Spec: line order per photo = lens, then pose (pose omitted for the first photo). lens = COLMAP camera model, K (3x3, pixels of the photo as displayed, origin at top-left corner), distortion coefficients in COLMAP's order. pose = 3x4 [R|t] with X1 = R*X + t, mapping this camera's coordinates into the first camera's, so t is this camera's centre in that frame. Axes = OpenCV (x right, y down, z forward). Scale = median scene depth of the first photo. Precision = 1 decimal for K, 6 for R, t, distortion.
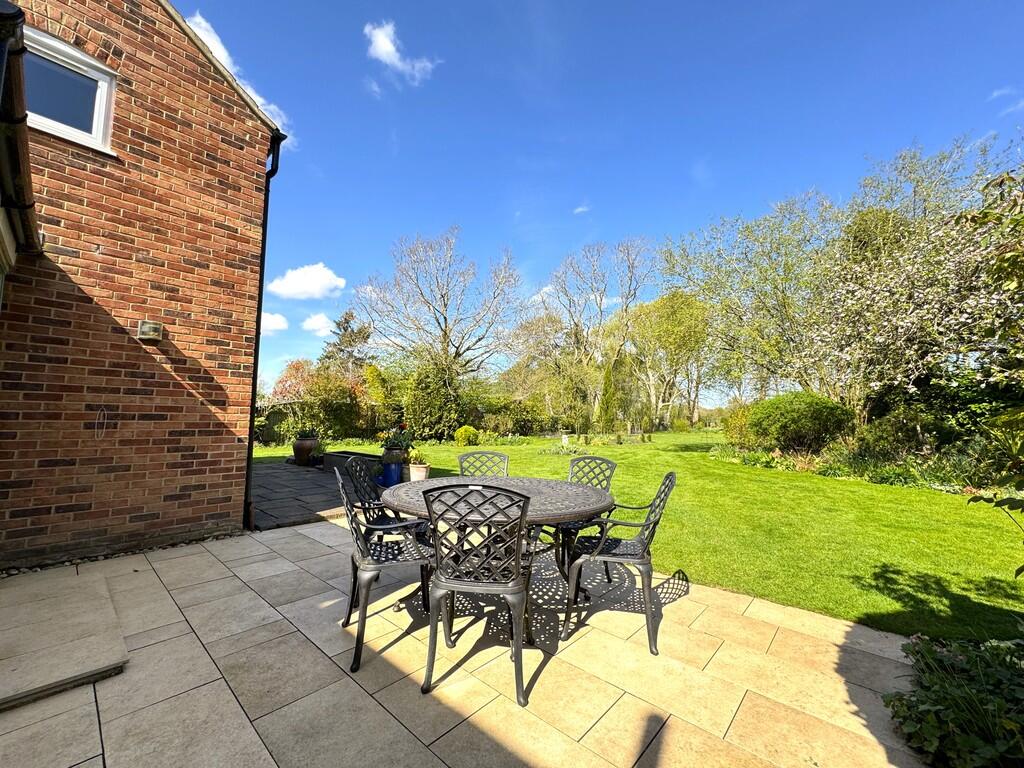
lens RADIAL K [[407.0, 0, 509.5], [0, 407.0, 387.3], [0, 0, 1]] dist [-0.000498, 0.000015]
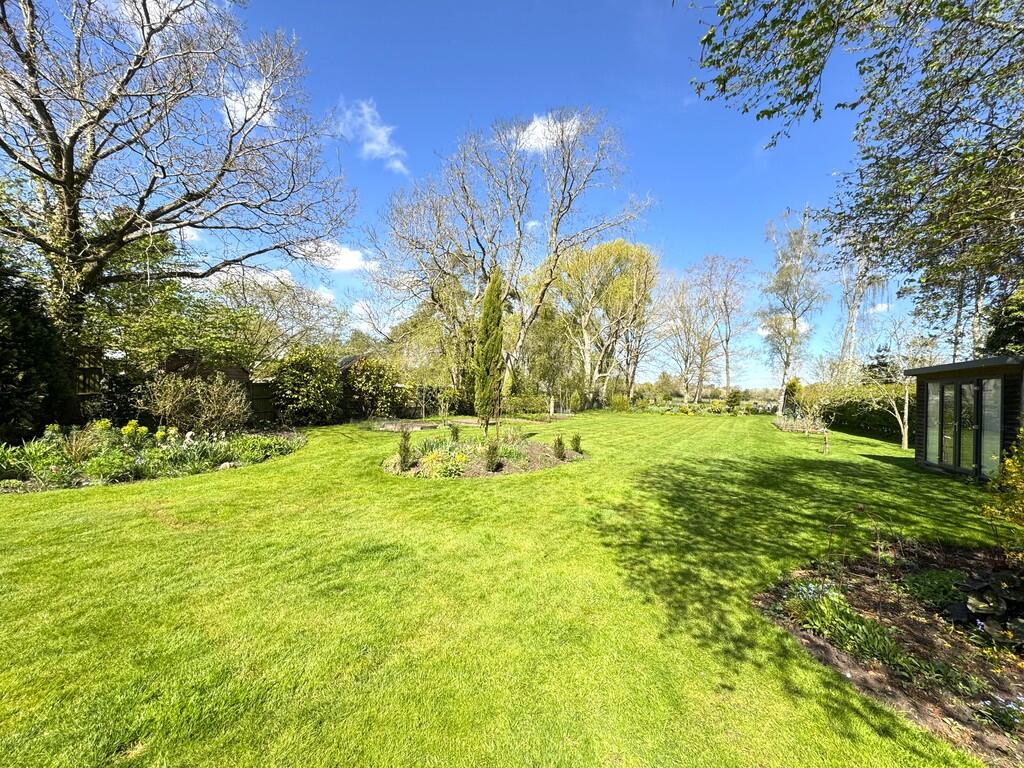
lens RADIAL K [[407.0, 0, 513.5], [0, 407.0, 382.8], [0, 0, 1]] dist [-0.000498, 0.000015]
pose [[0.986417, 0.032746, 0.160961, 0.084096], [-0.043037, 0.997218, 0.060868, 0.014865], [-0.158519, -0.066968, 0.985082, 0.240567]]
